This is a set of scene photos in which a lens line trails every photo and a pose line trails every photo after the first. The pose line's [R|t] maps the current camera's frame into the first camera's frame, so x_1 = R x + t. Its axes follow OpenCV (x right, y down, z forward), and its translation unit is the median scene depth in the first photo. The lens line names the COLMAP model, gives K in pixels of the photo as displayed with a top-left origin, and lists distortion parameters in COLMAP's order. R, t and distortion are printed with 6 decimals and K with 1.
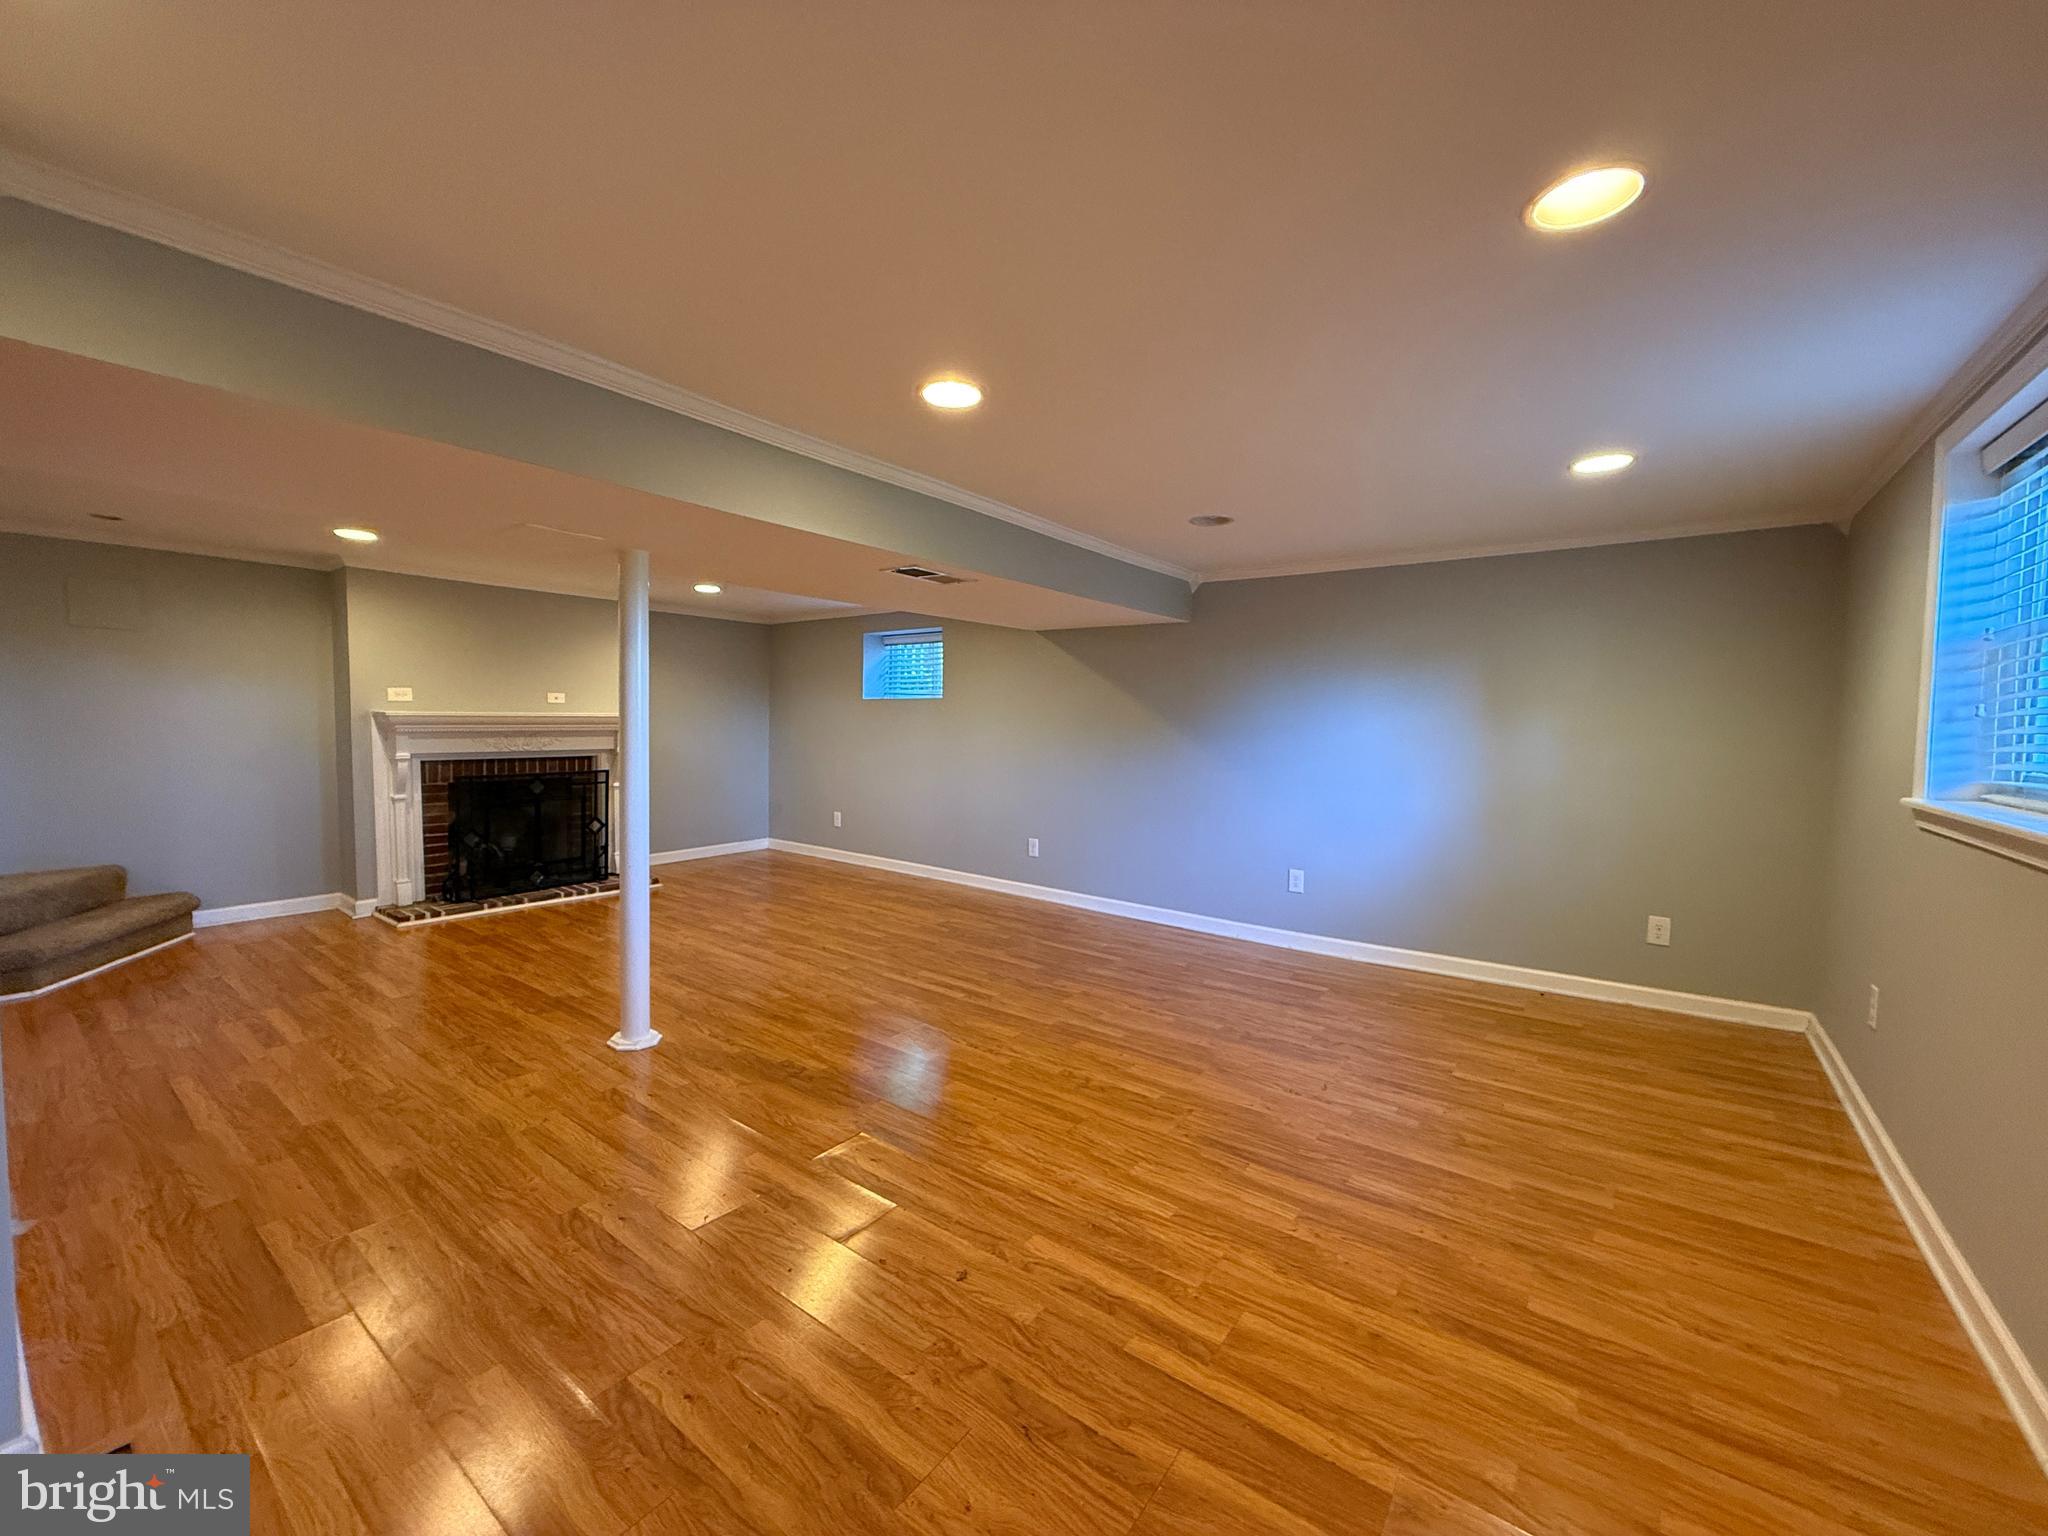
lens RADIAL K [[824.1, 0, 995.9], [0, 824.1, 725.9], [0, 0, 1]] dist [-0.002122, -0.008796]
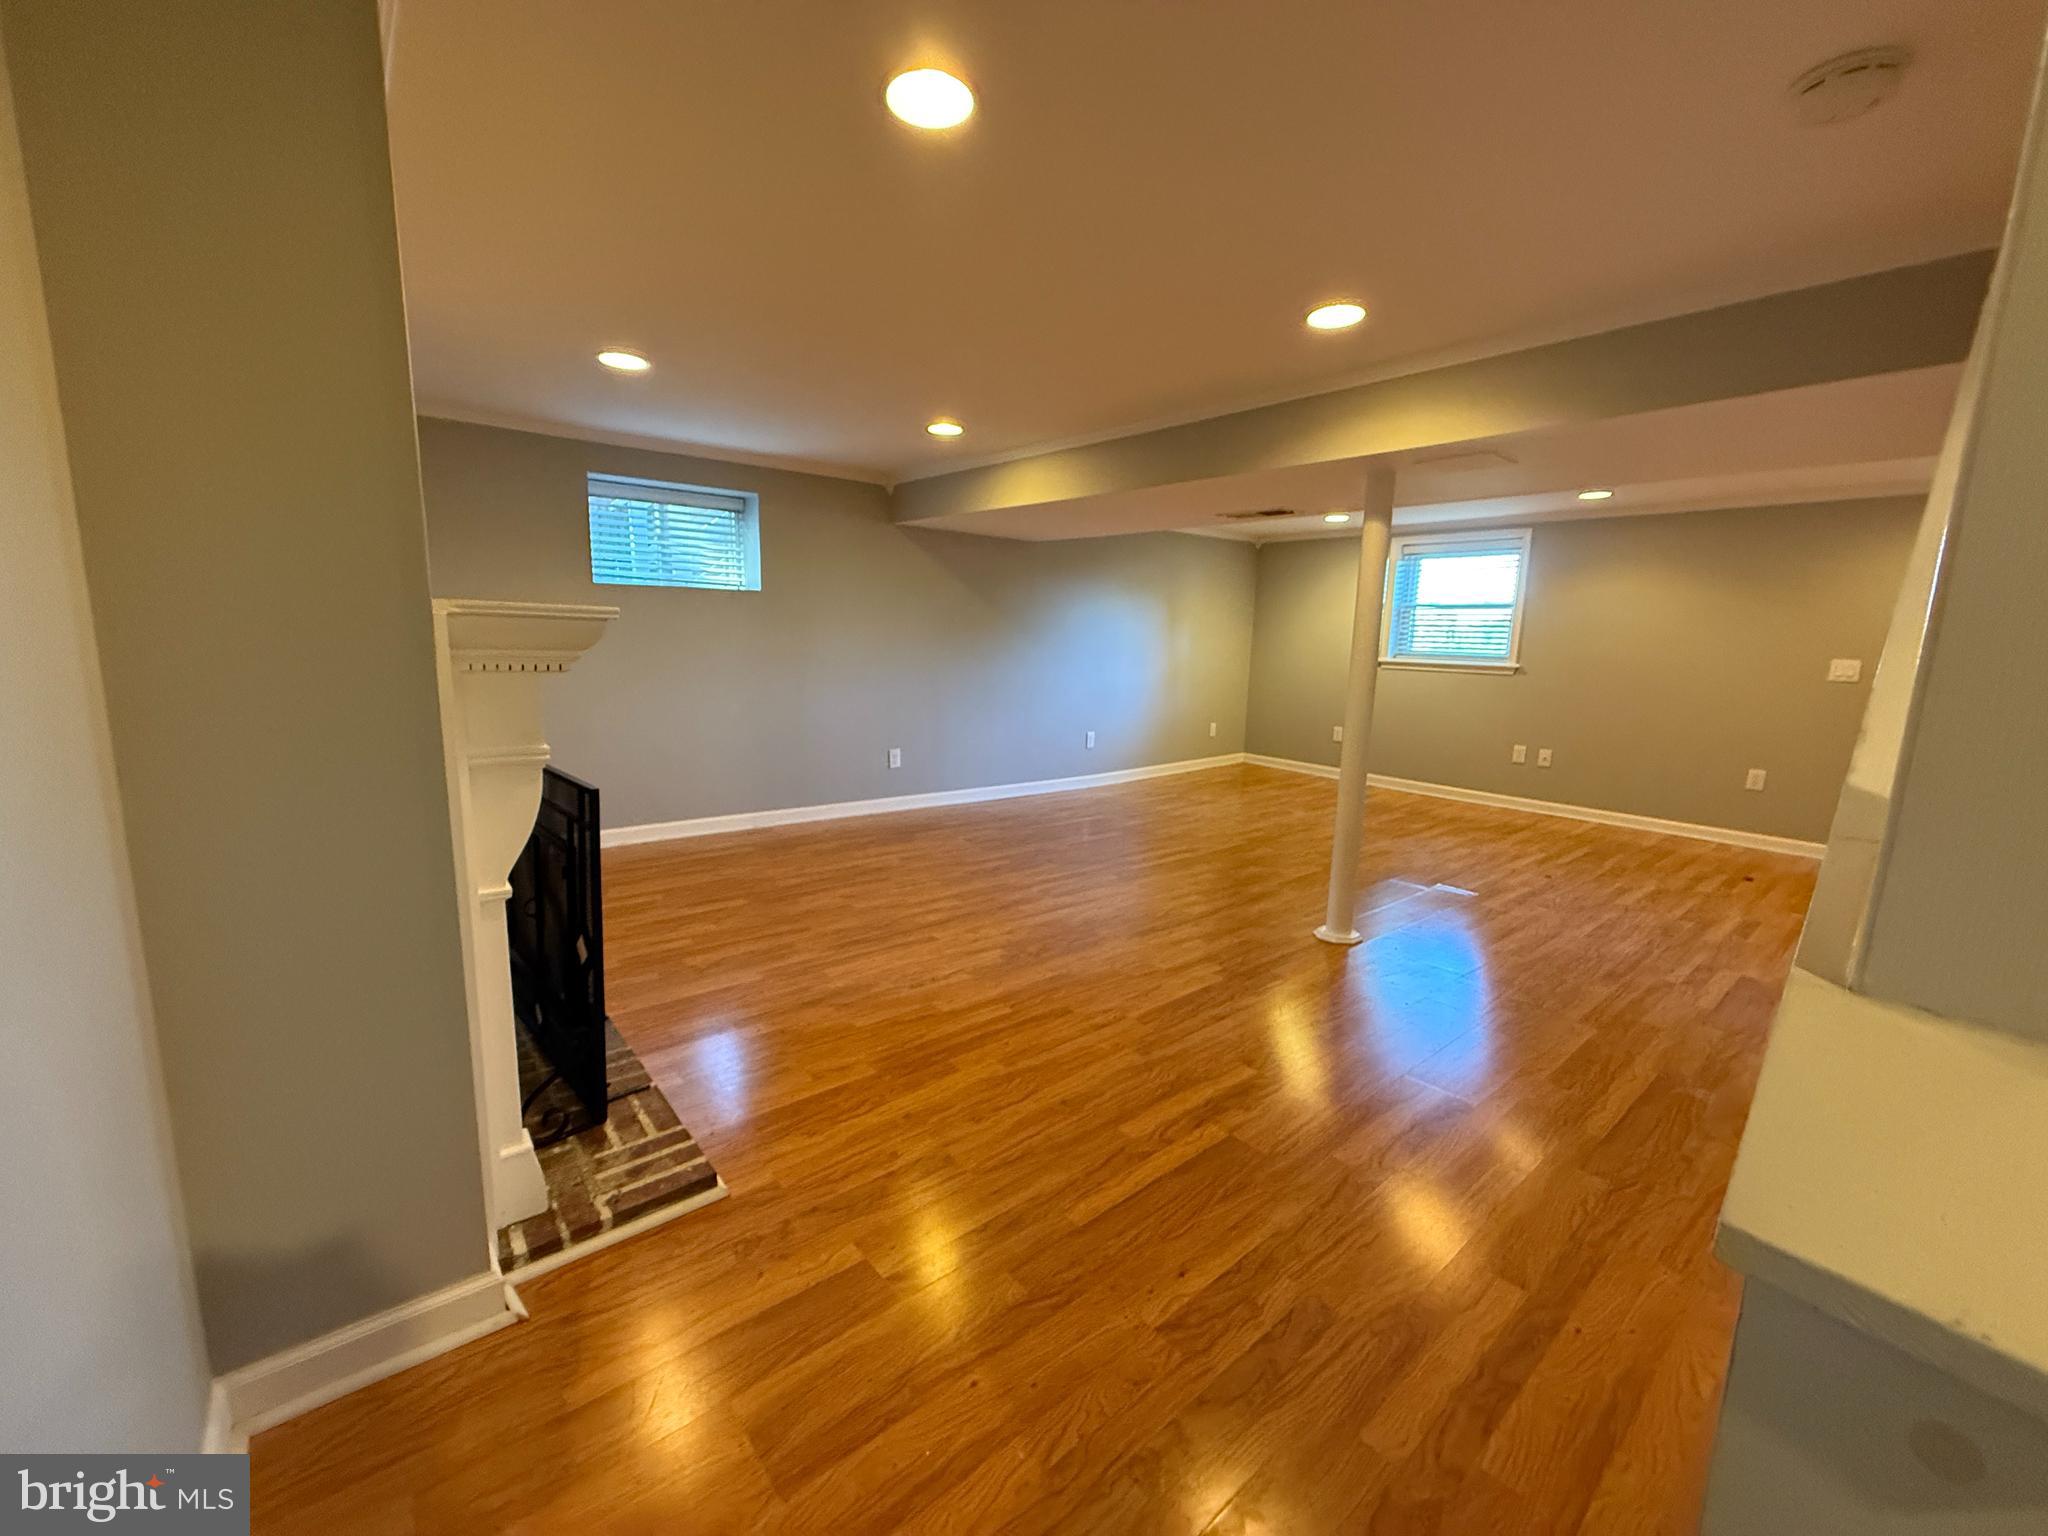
lens RADIAL K [[811.4, 0, 1018.7], [0, 811.4, 768.0], [0, 0, 1]] dist [-0.000976, 0.000055]
pose [[0.229936, -0.183960, 0.955661, -1.083304], [-0.019486, 0.980905, 0.193507, -0.040347], [-0.973011, -0.063116, 0.221961, 0.821360]]
